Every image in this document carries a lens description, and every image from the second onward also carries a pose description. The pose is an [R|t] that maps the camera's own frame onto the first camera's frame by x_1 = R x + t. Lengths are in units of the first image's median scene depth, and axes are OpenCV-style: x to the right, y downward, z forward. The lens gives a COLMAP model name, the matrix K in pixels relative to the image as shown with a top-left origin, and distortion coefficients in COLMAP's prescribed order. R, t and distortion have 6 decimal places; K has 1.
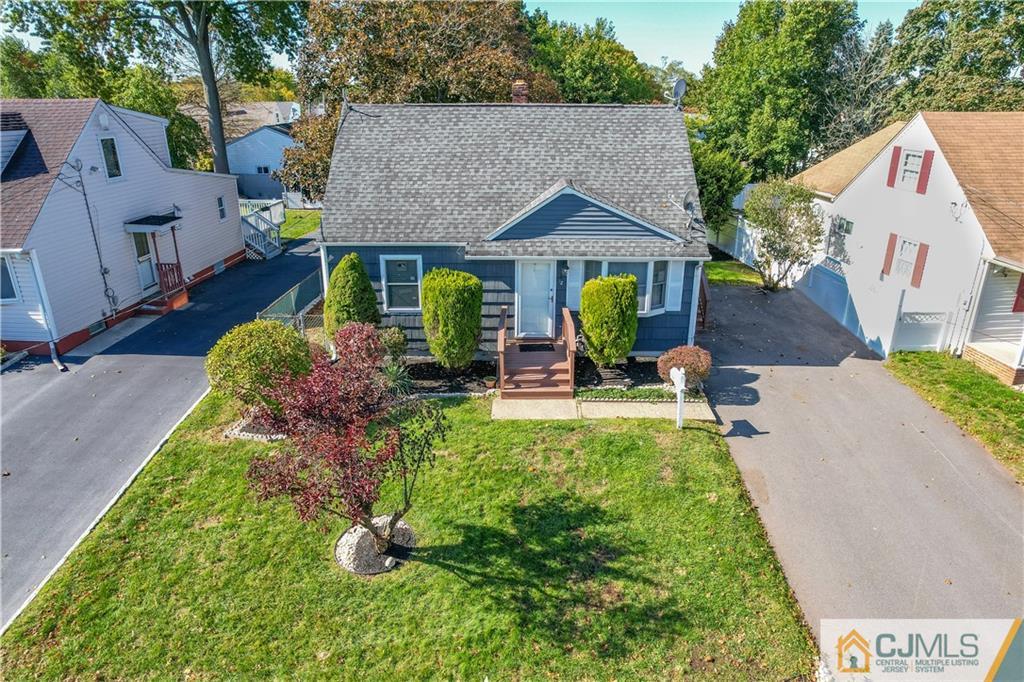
lens RADIAL K [[658.7, 0, 519.2], [0, 658.7, 339.6], [0, 0, 1]] dist [-0.078048, 0.074566]
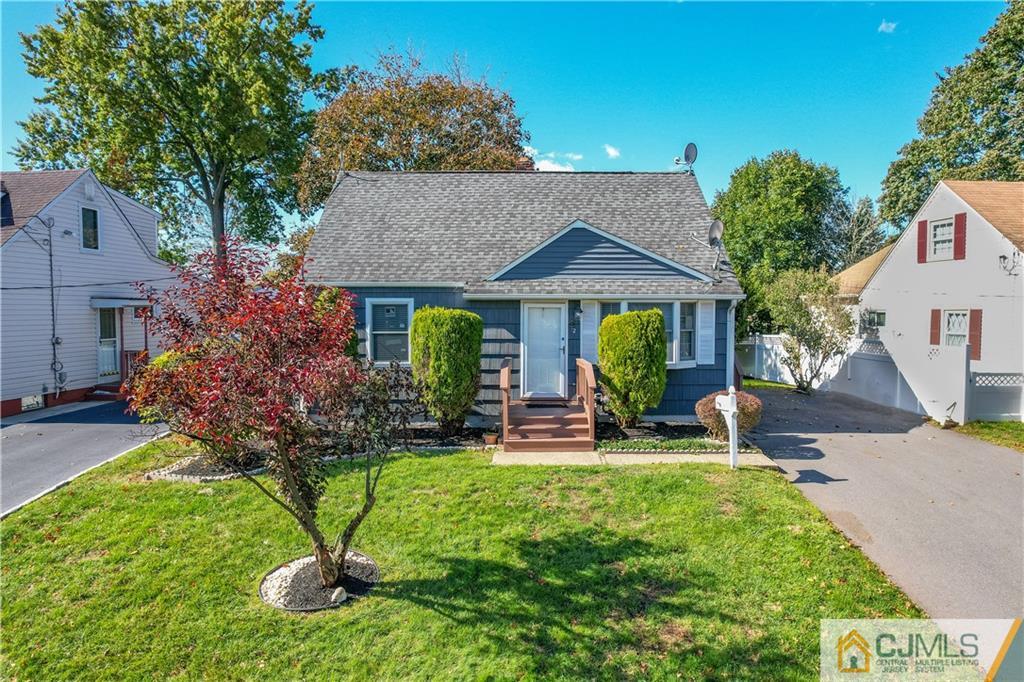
lens RADIAL K [[658.7, 0, 519.2], [0, 658.7, 339.6], [0, 0, 1]] dist [-0.078048, 0.074566]
pose [[0.999993, -0.003387, -0.001358, -0.007203], [0.002797, 0.950475, -0.310788, 0.201448], [0.002343, 0.310782, 0.950478, 0.190555]]
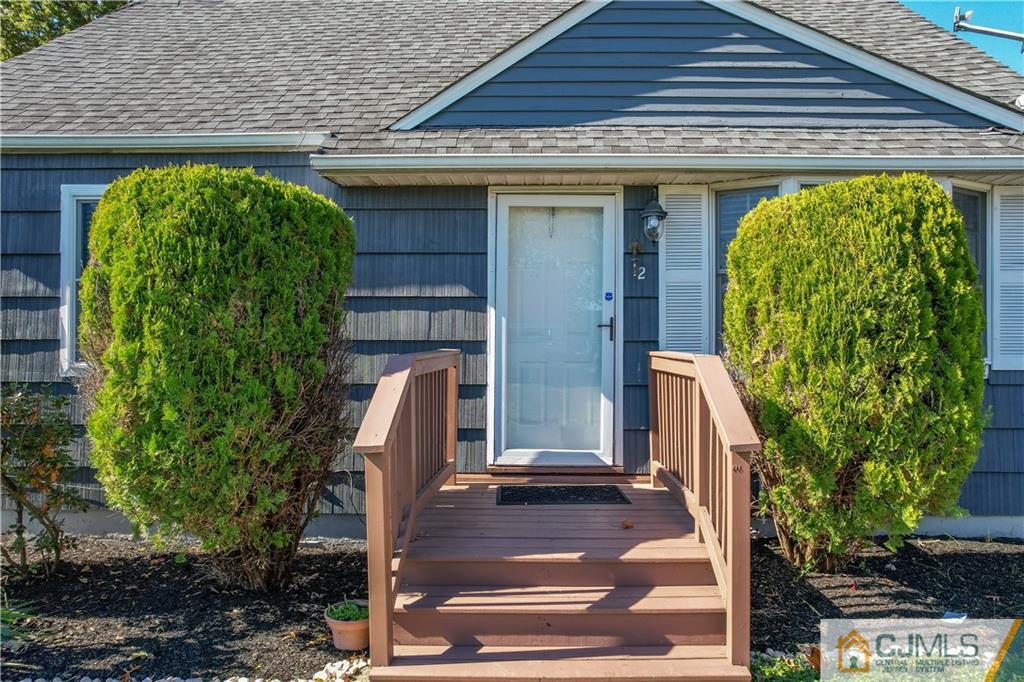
lens RADIAL K [[672.0, 0, 539.1], [0, 672.0, 339.5], [0, 0, 1]] dist [-0.055750, 0.000067]
pose [[0.999841, -0.003464, -0.017519, 0.023808], [-0.003067, 0.933126, -0.359537, 0.054384], [0.017593, 0.359533, 0.932966, 0.756027]]
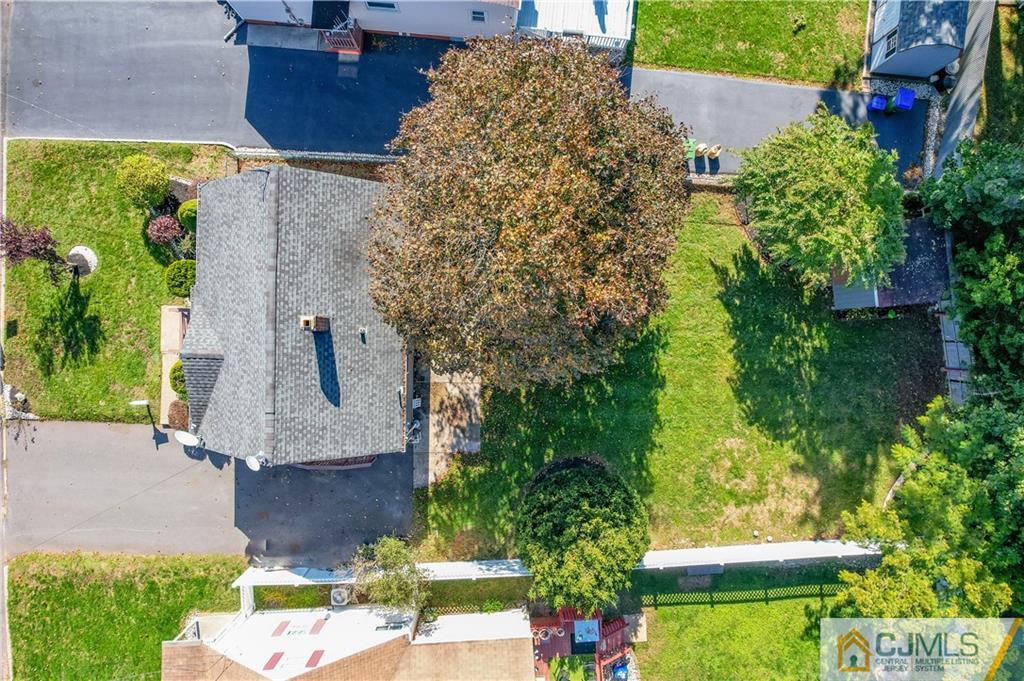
lens RADIAL K [[658.7, 0, 519.2], [0, 658.7, 339.1], [0, 0, 1]] dist [-0.078048, 0.074566]
pose [[-0.029524, 0.999563, 0.001505, 0.018460], [-0.371488, -0.012370, 0.928355, -1.844247], [0.927968, 0.026850, 0.371691, 1.155242]]
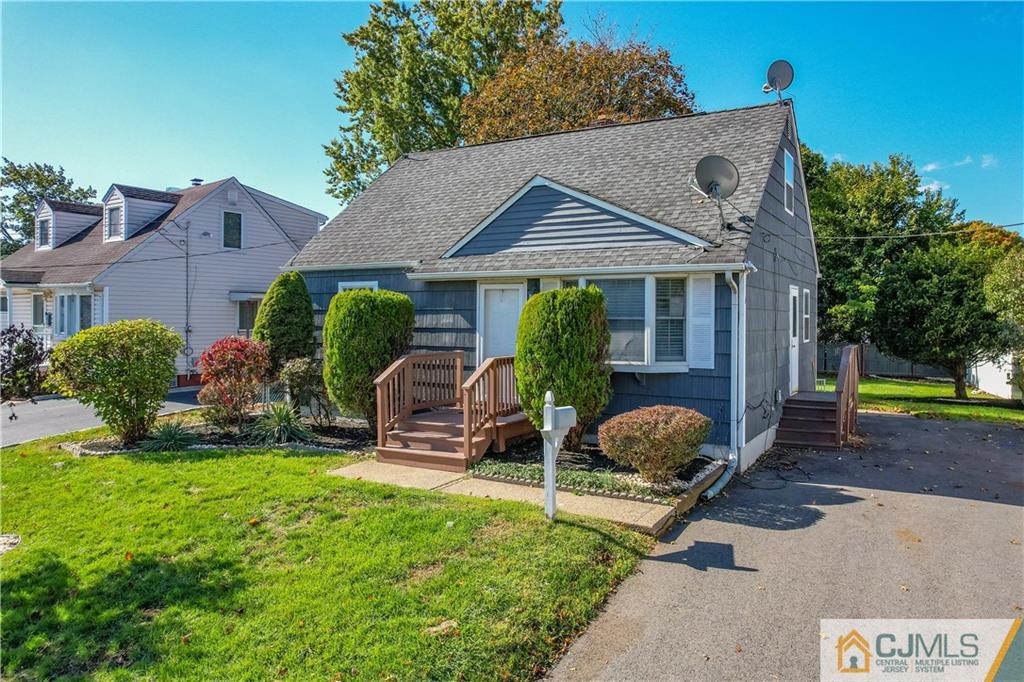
lens RADIAL K [[697.1, 0, 555.5], [0, 697.1, 322.0], [0, 0, 1]] dist [-0.084906, 0.049507]
pose [[0.878428, 0.001832, -0.477871, 0.439485], [-0.169605, 0.936087, -0.308181, 0.136958], [0.446764, 0.351765, 0.822595, 0.449064]]
